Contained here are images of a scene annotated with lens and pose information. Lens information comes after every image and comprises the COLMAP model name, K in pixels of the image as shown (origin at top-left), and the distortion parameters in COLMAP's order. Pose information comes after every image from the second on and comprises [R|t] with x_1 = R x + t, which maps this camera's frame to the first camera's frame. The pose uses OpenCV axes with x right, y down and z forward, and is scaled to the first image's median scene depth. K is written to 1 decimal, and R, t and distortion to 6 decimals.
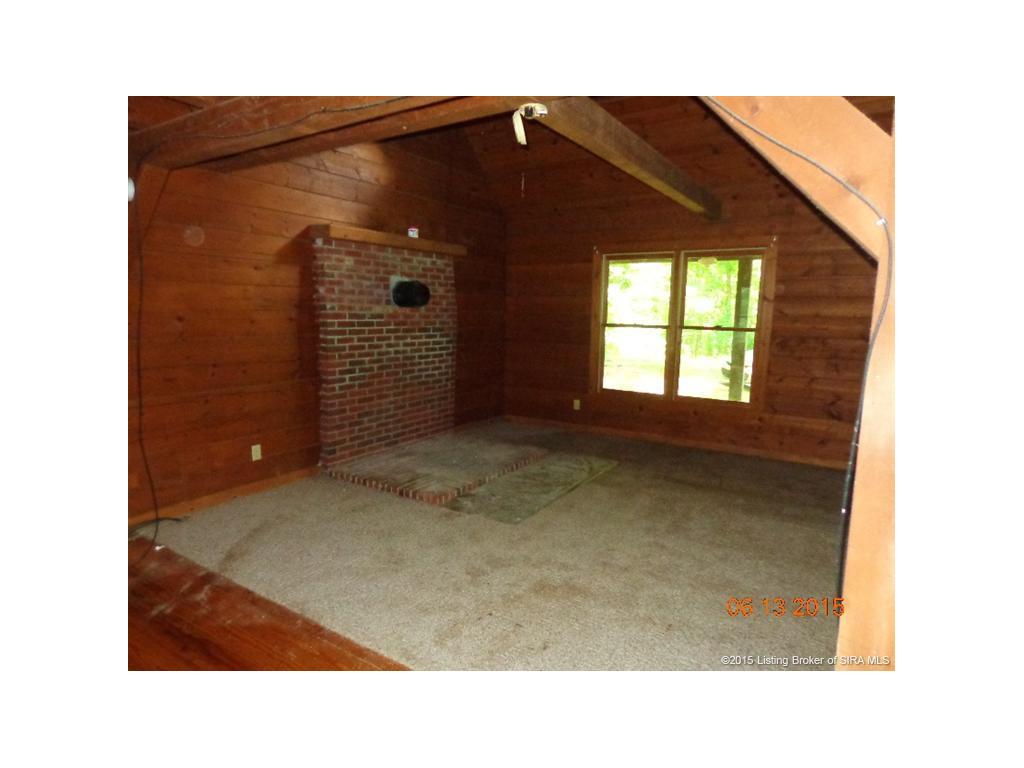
lens RADIAL K [[539.5, 0, 517.1], [0, 539.5, 388.2], [0, 0, 1]] dist [0.004433, 0.006895]
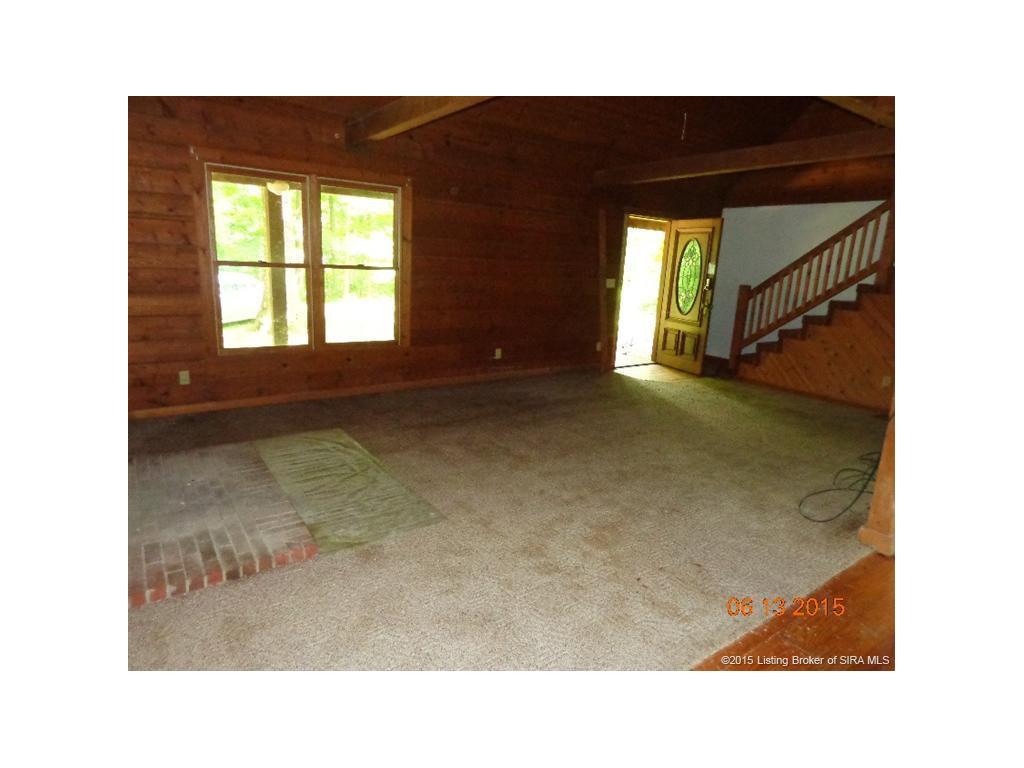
lens RADIAL K [[539.5, 0, 517.7], [0, 539.5, 387.2], [0, 0, 1]] dist [0.004433, 0.006895]
pose [[0.364203, -0.210950, 0.907114, -0.490365], [0.093904, 0.977364, 0.189585, -0.065121], [-0.926574, 0.016134, 0.375767, 0.432833]]
